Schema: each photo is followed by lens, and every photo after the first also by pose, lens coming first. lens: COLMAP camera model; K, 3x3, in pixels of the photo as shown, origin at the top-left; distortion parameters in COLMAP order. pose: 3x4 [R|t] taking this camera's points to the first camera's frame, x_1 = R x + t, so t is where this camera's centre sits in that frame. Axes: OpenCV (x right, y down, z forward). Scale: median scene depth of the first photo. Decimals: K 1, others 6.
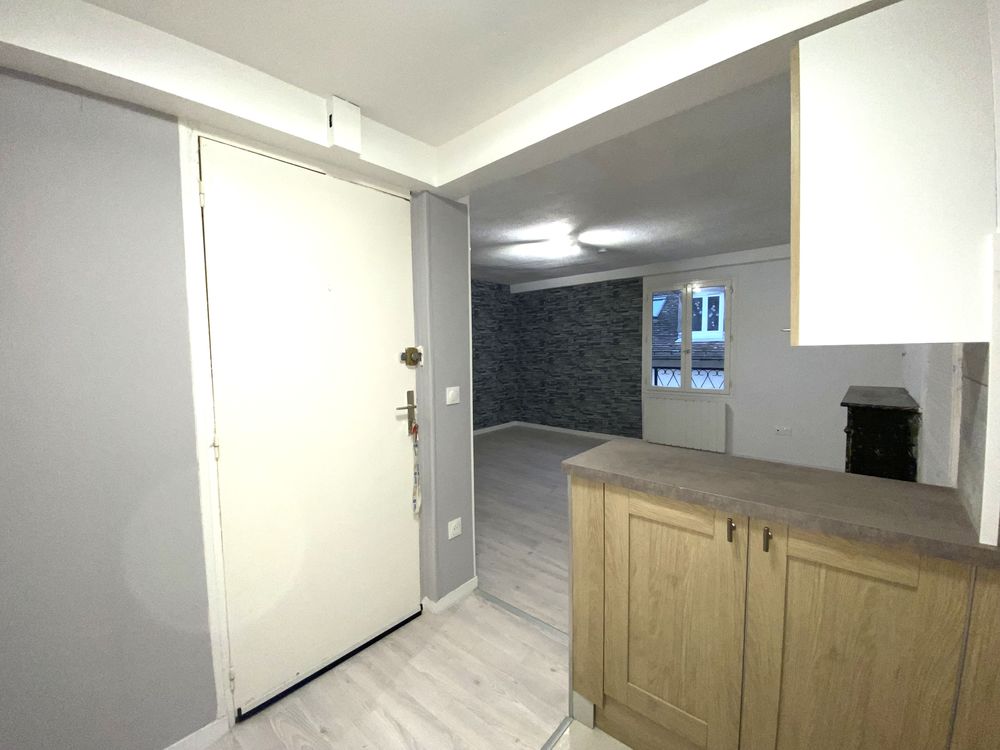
lens RADIAL K [[413.1, 0, 480.7], [0, 413.1, 377.6], [0, 0, 1]] dist [0.004092, -0.007918]
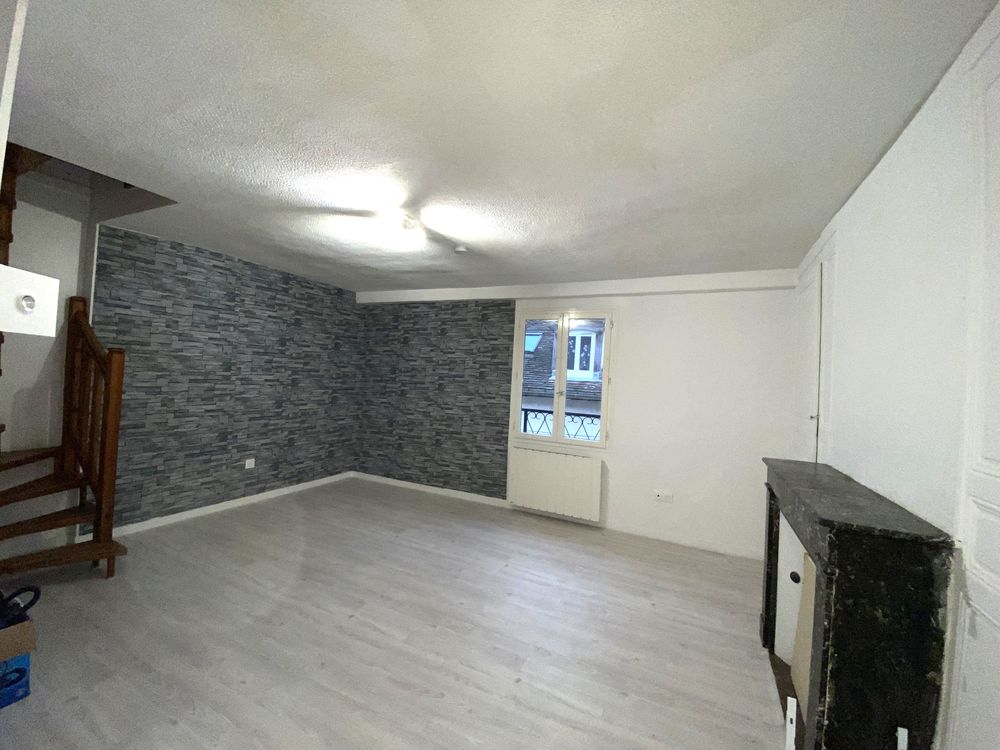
lens RADIAL K [[413.1, 0, 503.8], [0, 413.1, 369.5], [0, 0, 1]] dist [0.004092, -0.007918]
pose [[0.944518, 0.073284, 0.320180, 0.105748], [-0.044900, 0.994449, -0.095160, -0.022378], [-0.325377, 0.075504, 0.942565, 0.218421]]
